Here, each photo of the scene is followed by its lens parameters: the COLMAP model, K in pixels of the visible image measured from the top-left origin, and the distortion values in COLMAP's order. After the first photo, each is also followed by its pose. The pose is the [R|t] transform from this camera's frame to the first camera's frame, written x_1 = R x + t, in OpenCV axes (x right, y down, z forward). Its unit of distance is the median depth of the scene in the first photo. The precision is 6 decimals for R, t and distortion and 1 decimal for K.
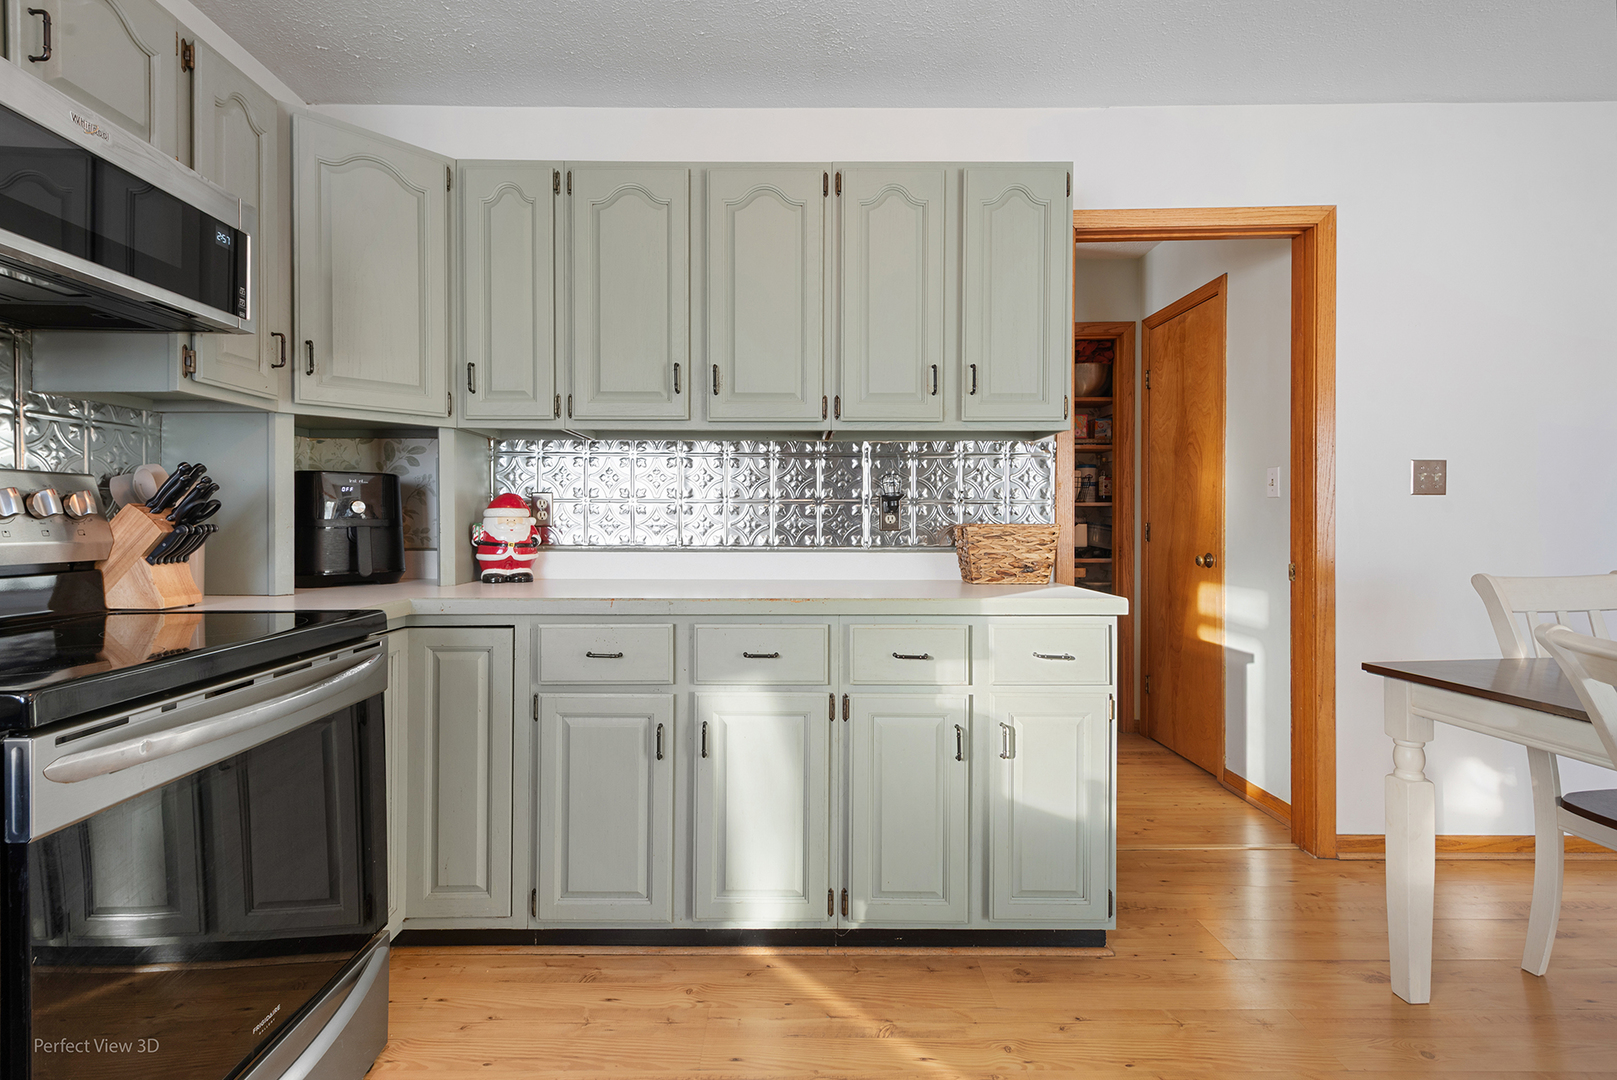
lens RADIAL K [[744.9, 0, 806.6], [0, 744.9, 532.5], [0, 0, 1]] dist [0.005335, -0.001150]
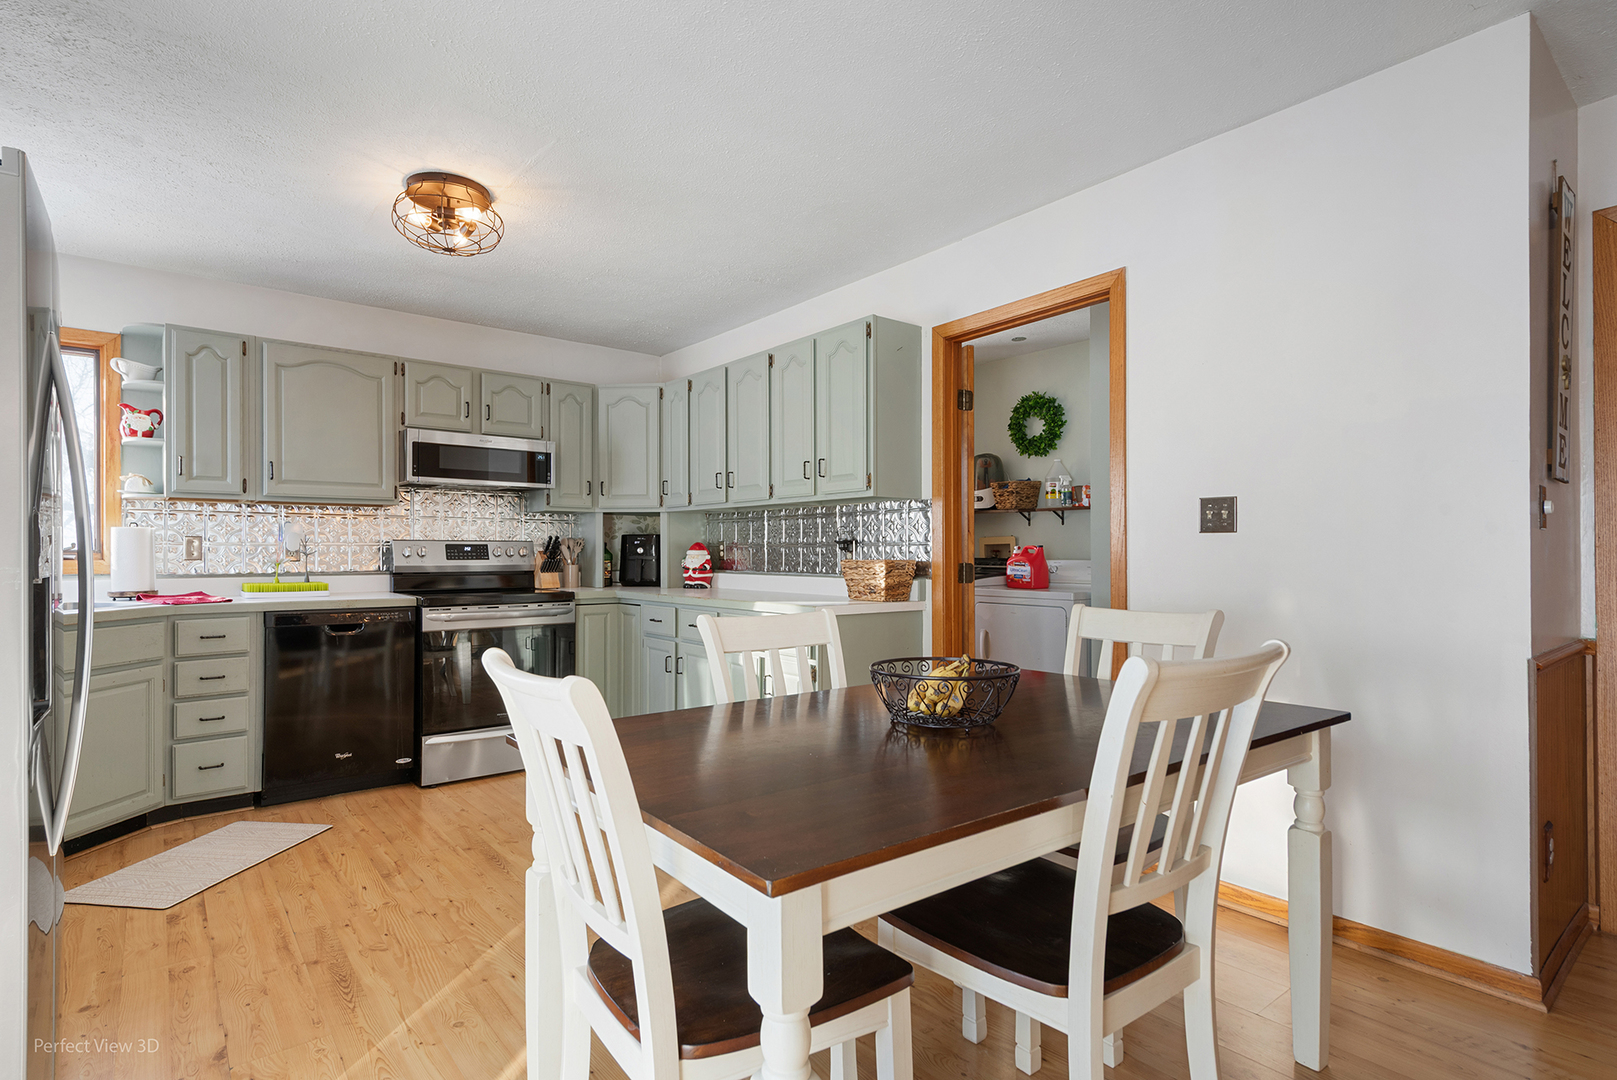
lens RADIAL K [[808.1, 0, 813.9], [0, 808.1, 553.7], [0, 0, 1]] dist [0.030151, 0.000129]
pose [[0.637713, -0.000605, -0.770274, 1.329376], [-0.008793, 0.999929, -0.008065, -0.009202], [0.770224, 0.011916, 0.637662, -0.092949]]
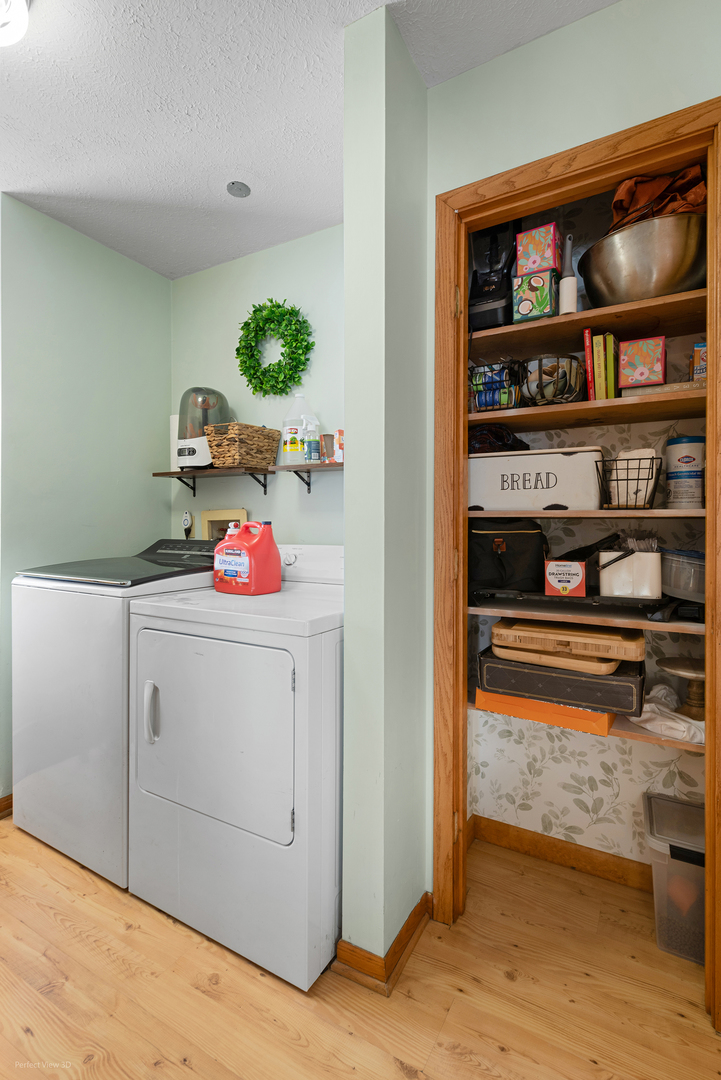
lens RADIAL K [[497.5, 0, 352.9], [0, 497.5, 536.6], [0, 0, 1]] dist [0.005335, -0.001150]
pose [[0.854082, 0.013796, -0.519956, 0.648977], [-0.012897, 0.999903, 0.005347, -0.033794], [0.519979, 0.002139, 0.854176, 1.033676]]
